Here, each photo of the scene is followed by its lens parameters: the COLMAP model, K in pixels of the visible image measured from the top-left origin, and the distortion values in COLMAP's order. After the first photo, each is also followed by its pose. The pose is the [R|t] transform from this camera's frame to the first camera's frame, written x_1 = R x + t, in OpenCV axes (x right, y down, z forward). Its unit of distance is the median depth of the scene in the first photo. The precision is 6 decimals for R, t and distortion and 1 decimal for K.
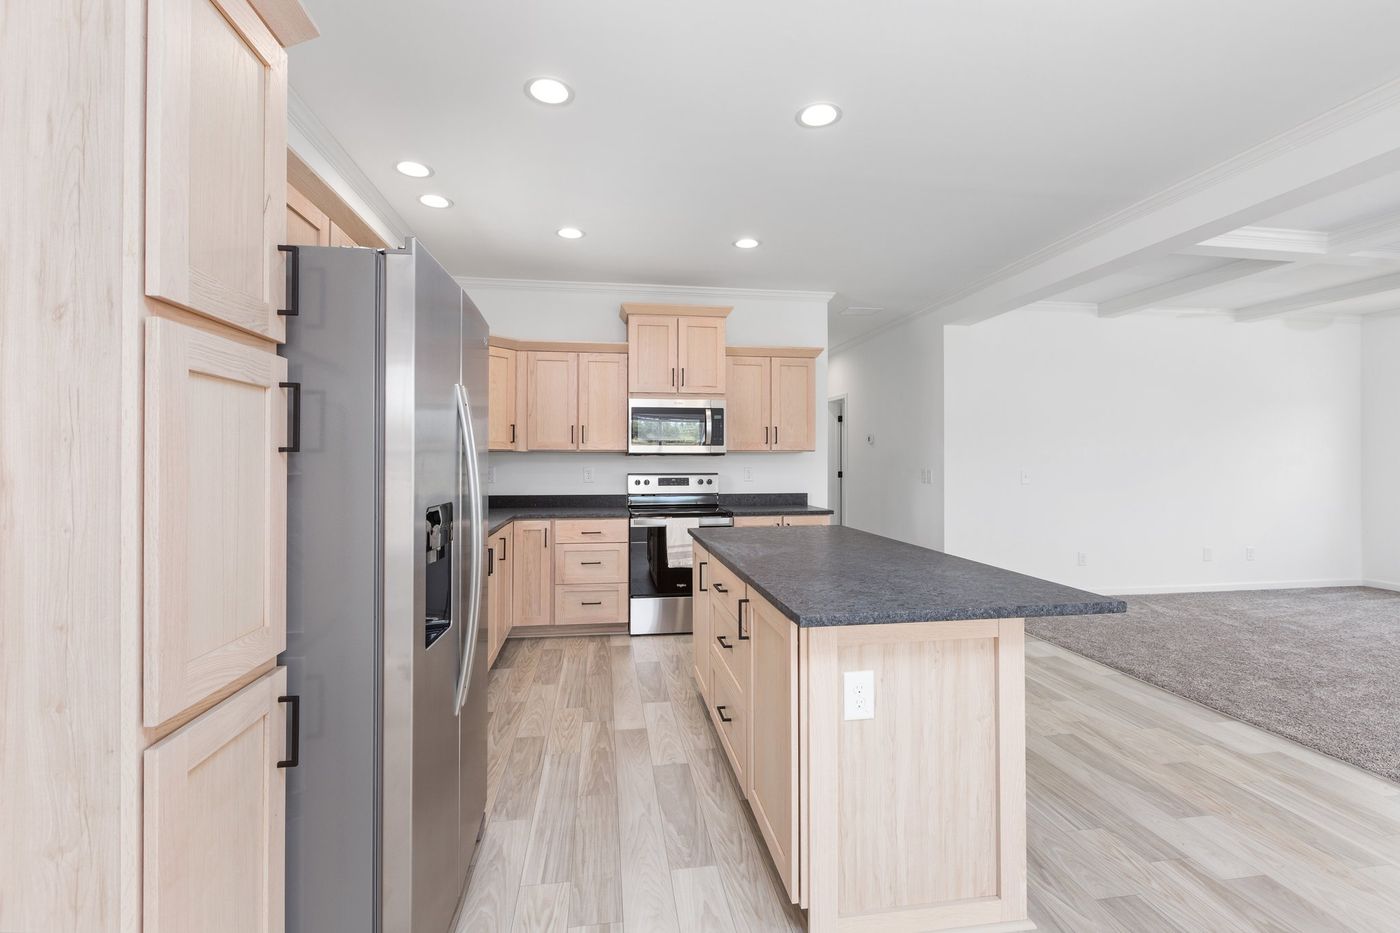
lens RADIAL K [[638.4, 0, 703.5], [0, 638.4, 460.1], [0, 0, 1]] dist [-0.002903, 0.000681]
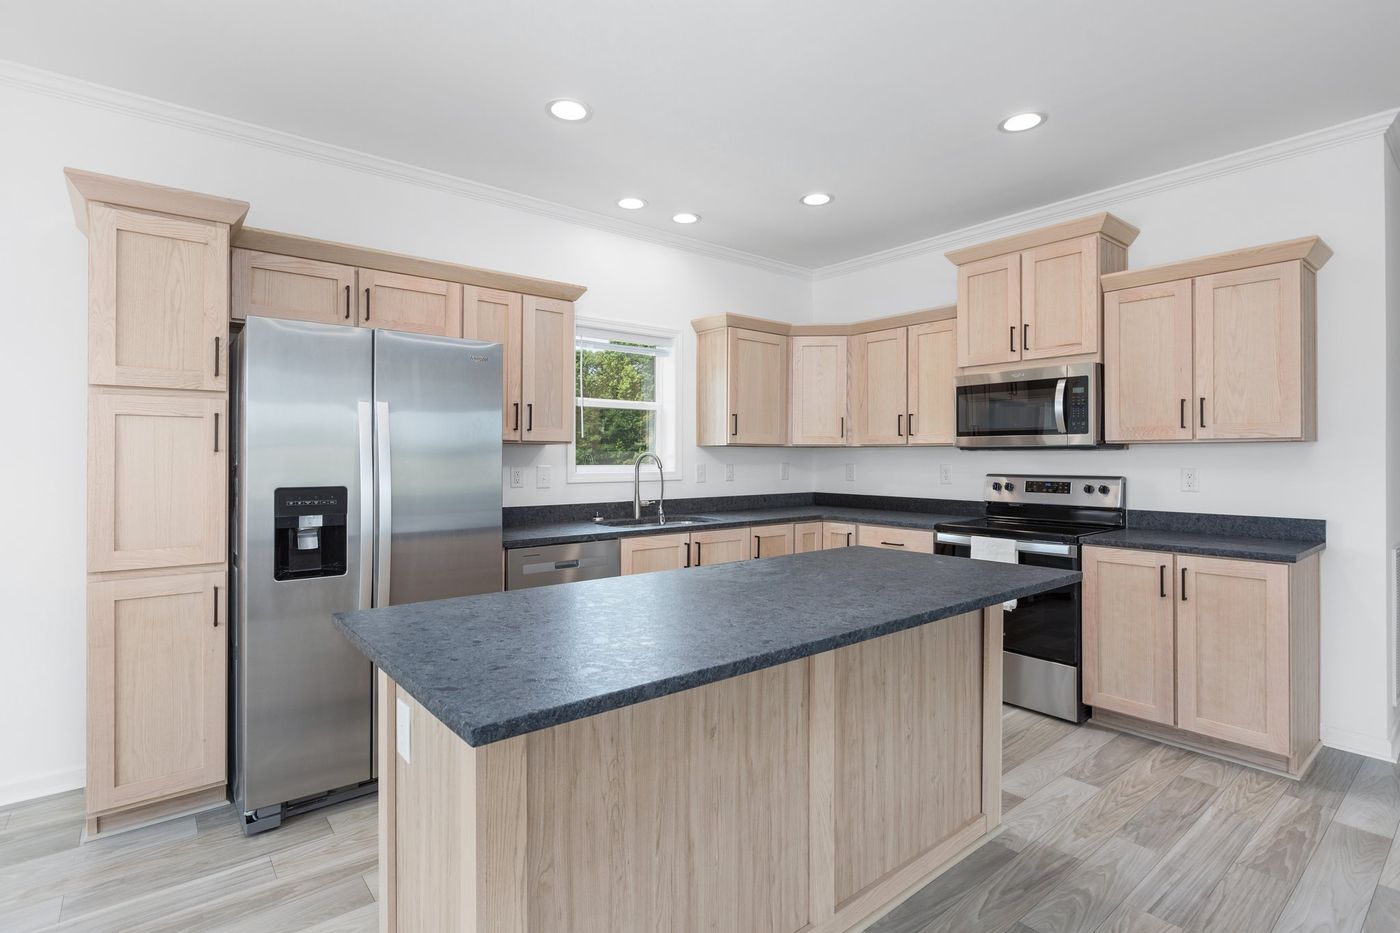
lens RADIAL K [[687.6, 0, 701.6], [0, 687.6, 456.1], [0, 0, 1]] dist [0.000415, -0.000268]
pose [[0.502249, -0.000369, -0.864723, 0.467839], [0.000248, 1.000000, -0.000282, 0.000218], [0.864723, -0.000073, 0.502249, 0.338902]]
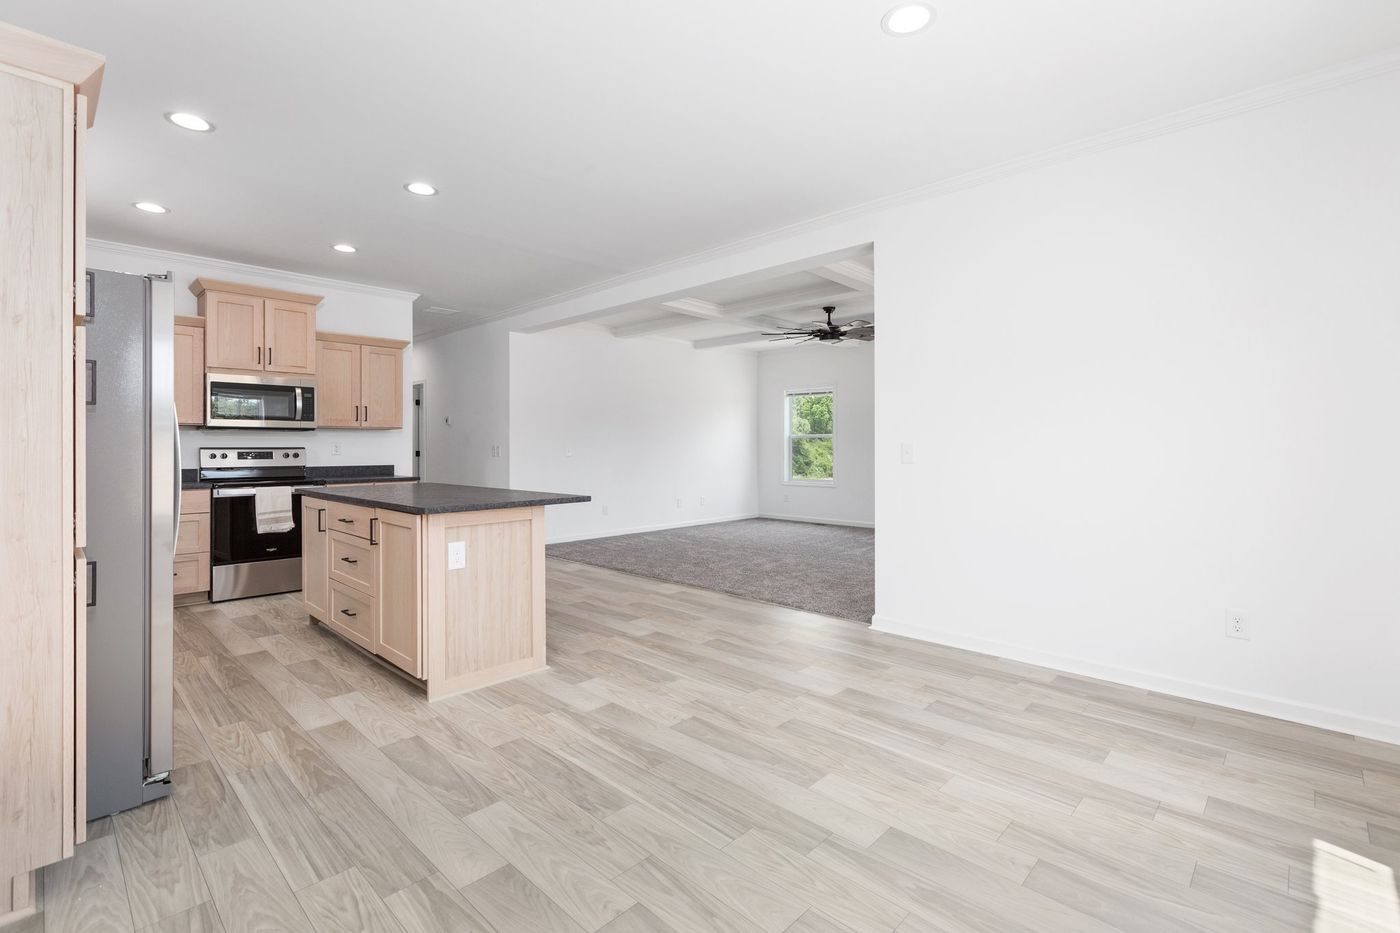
lens RADIAL K [[638.4, 0, 689.1], [0, 638.4, 447.9], [0, 0, 1]] dist [-0.002903, 0.000681]
pose [[0.808650, 0.001587, 0.588288, -0.098326], [-0.001766, 0.999998, -0.000271, 0.023564], [-0.588288, -0.000820, 0.808651, -0.288440]]
